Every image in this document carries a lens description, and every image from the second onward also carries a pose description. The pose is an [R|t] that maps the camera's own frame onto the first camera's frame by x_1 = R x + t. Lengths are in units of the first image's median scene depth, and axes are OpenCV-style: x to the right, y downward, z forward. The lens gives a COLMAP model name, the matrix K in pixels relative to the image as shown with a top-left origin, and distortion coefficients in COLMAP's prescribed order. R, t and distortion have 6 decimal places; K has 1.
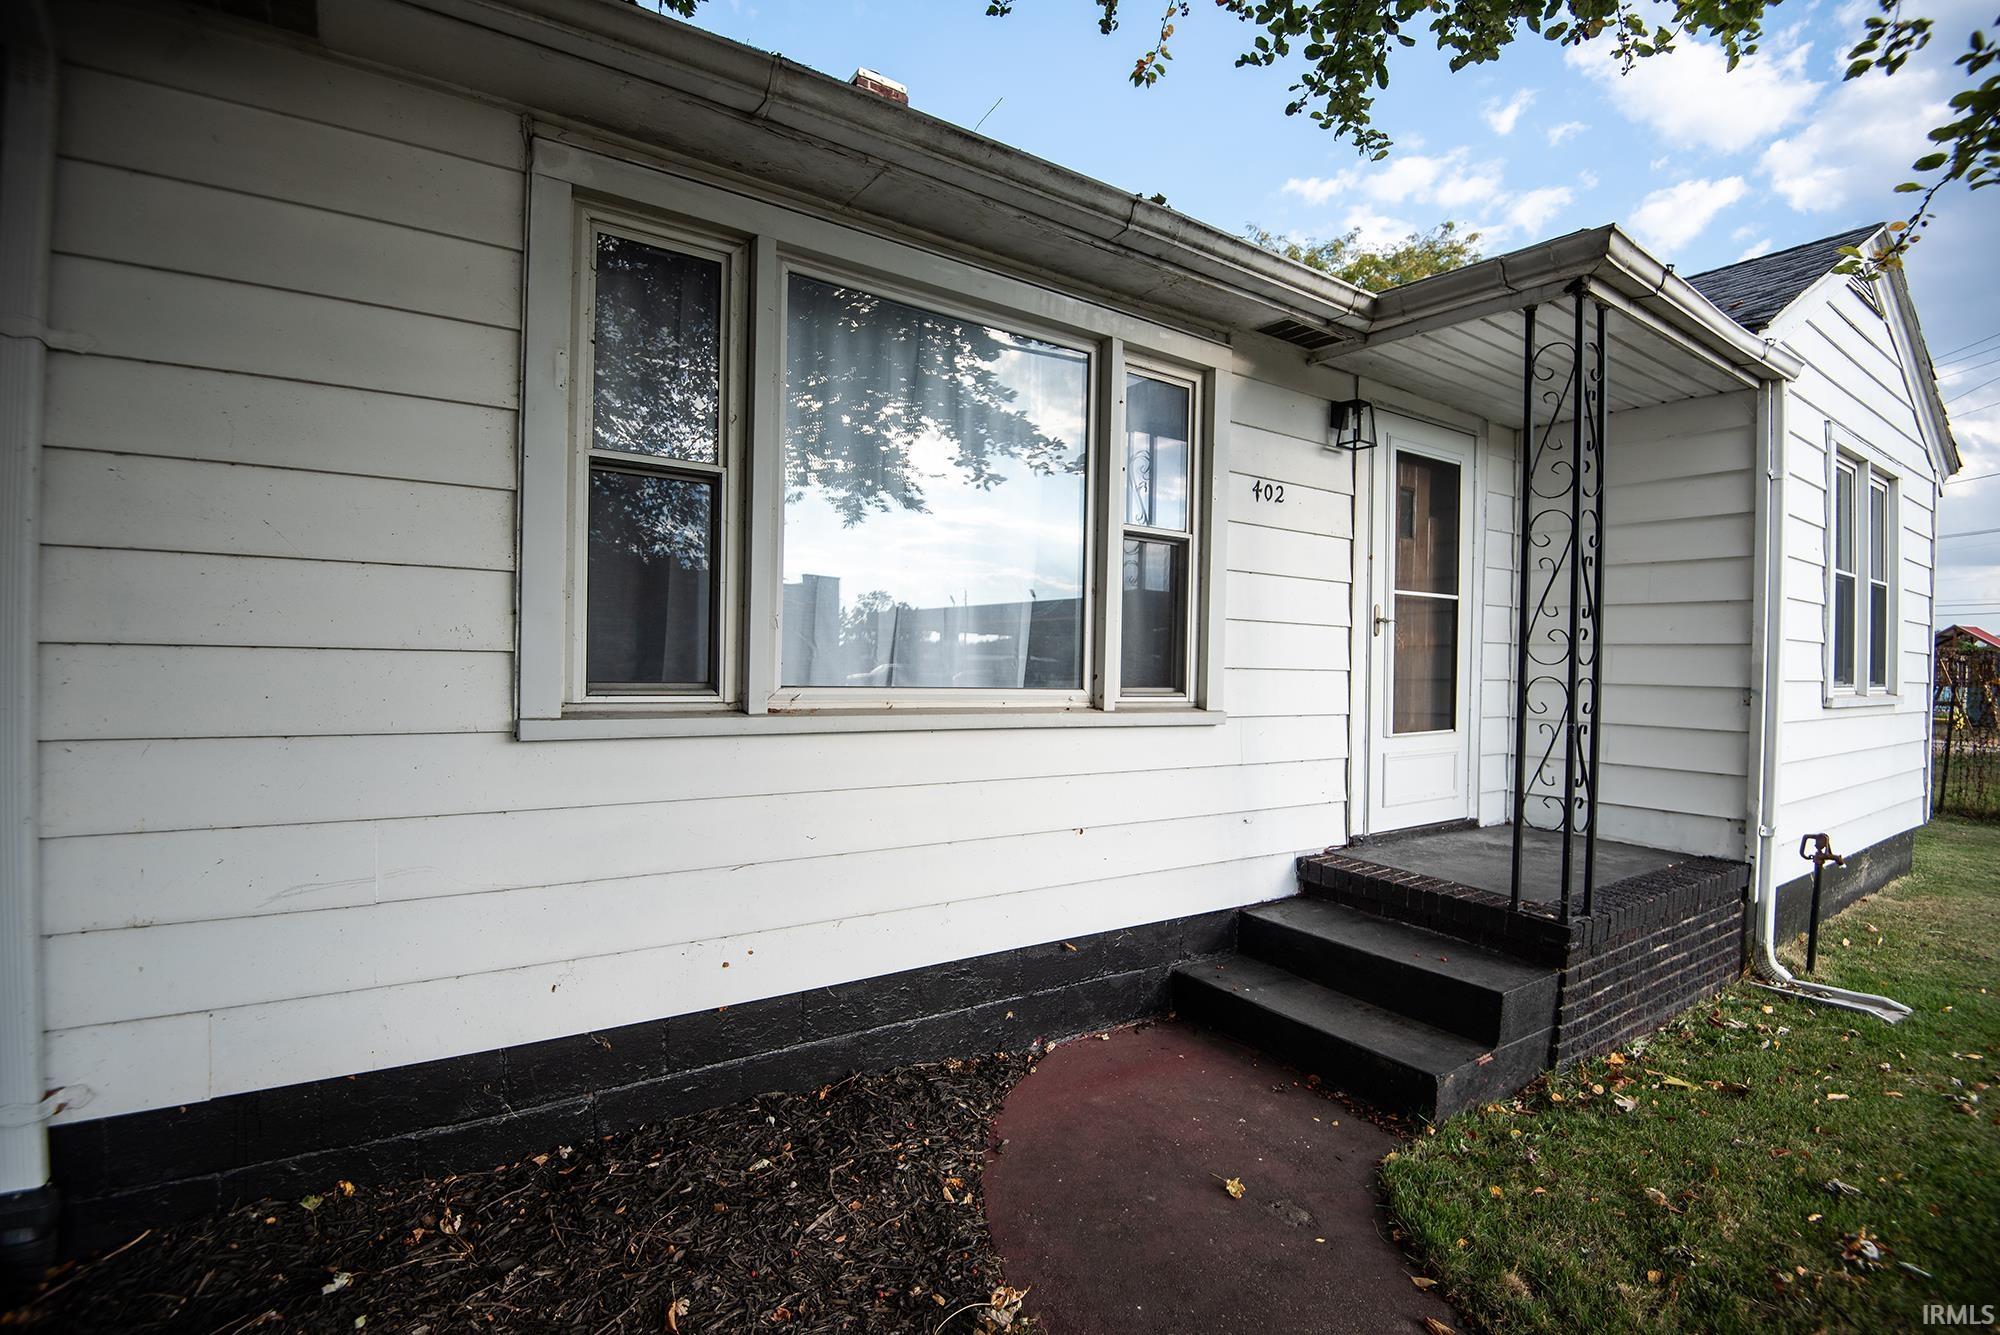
lens RADIAL K [[922.8, 0, 1005.9], [0, 922.8, 672.8], [0, 0, 1]] dist [-0.011273, -0.019351]
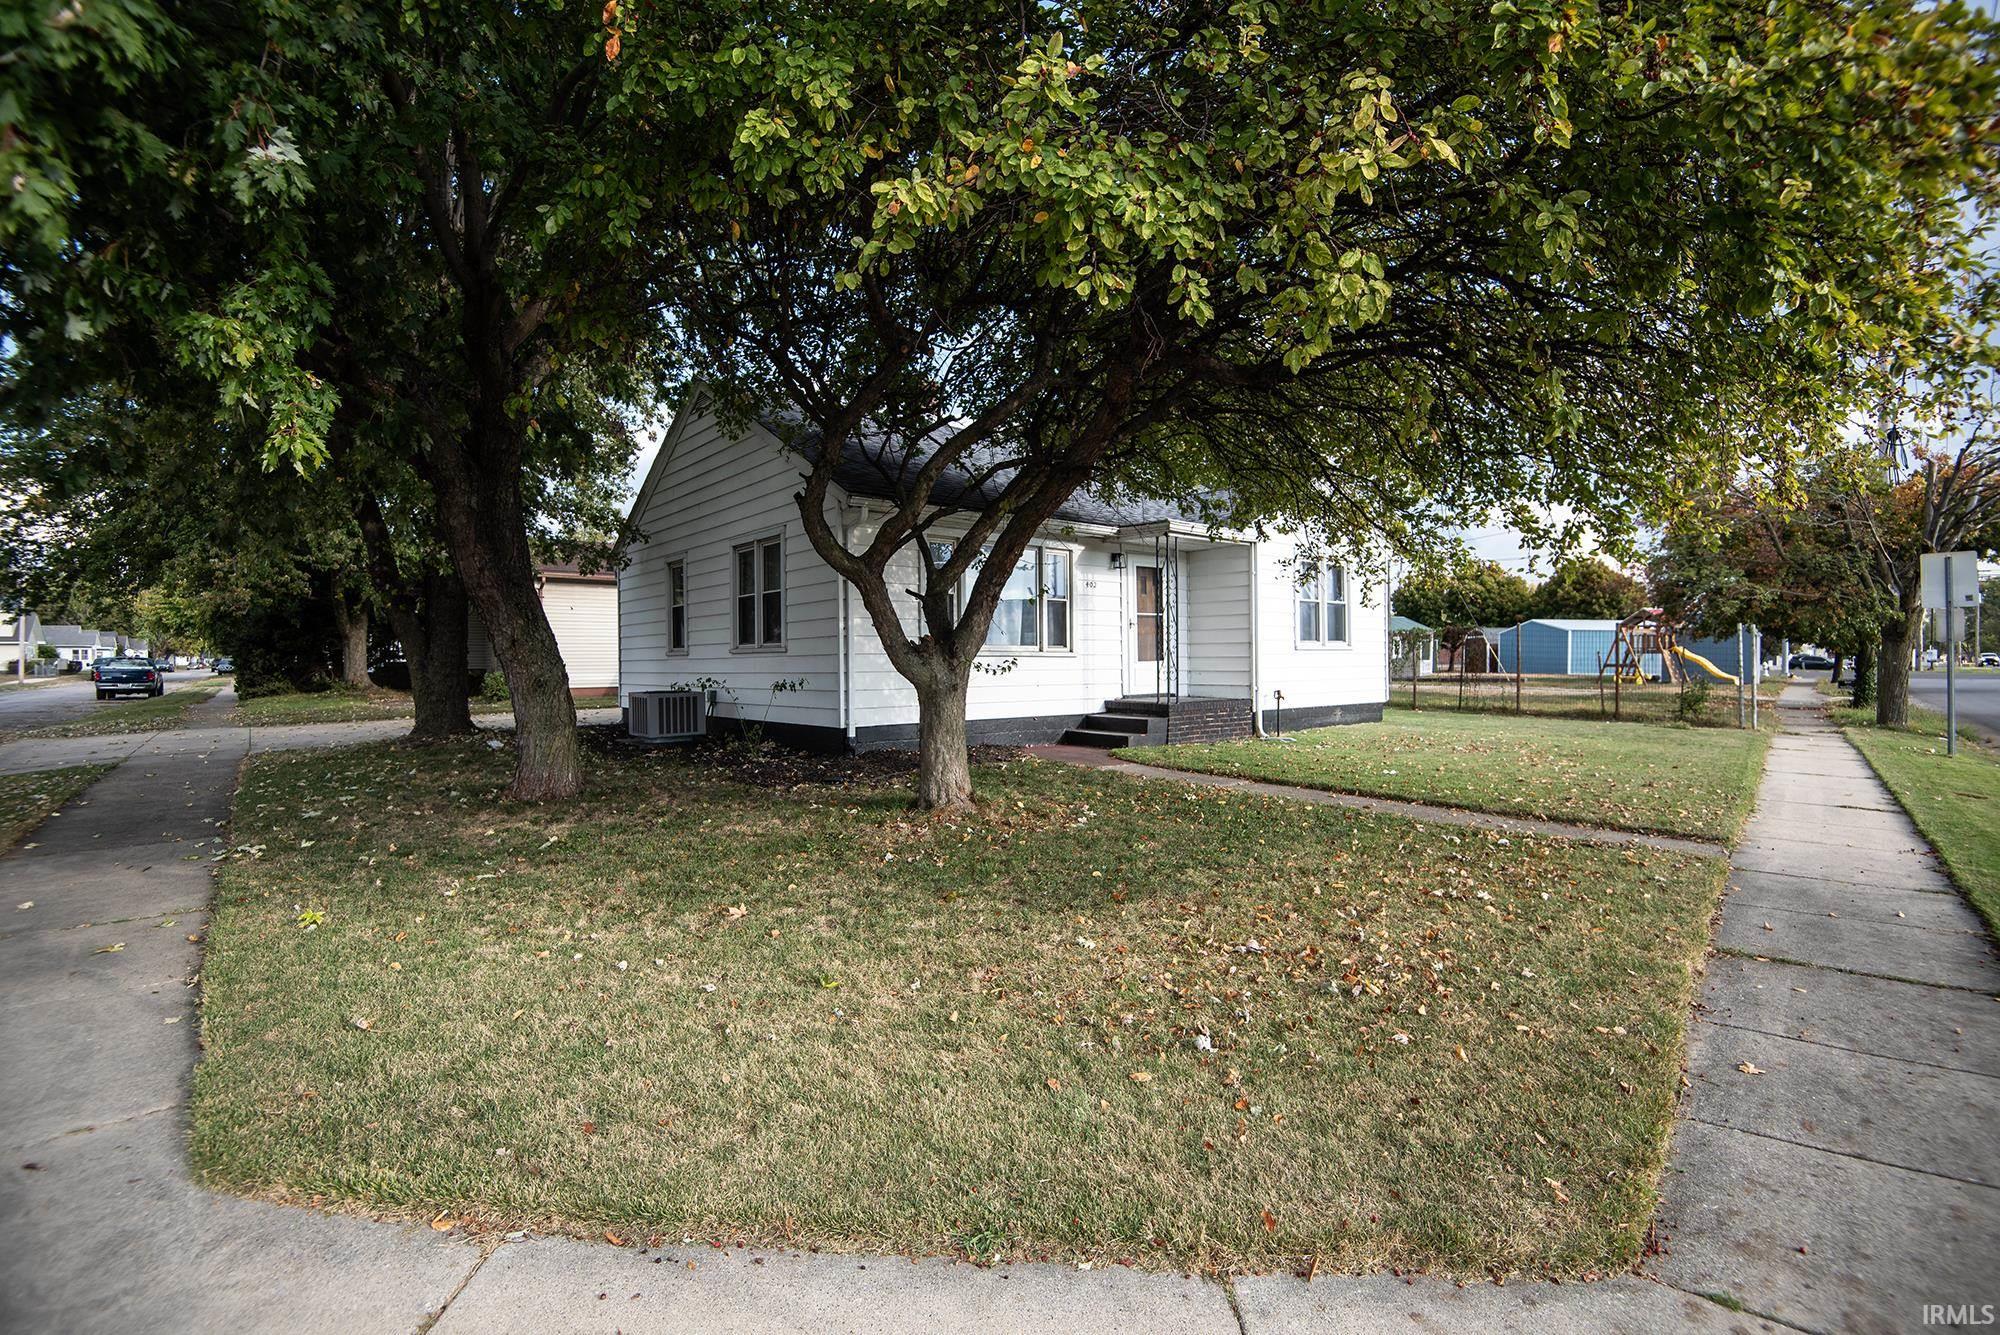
lens RADIAL K [[922.8, 0, 1005.9], [0, 922.8, 672.8], [0, 0, 1]] dist [-0.011273, -0.019351]
pose [[0.995121, -0.030566, 0.093809, -0.295139], [0.031378, 0.999482, -0.007199, 0.114880], [-0.093540, 0.010108, 0.995564, -1.982834]]
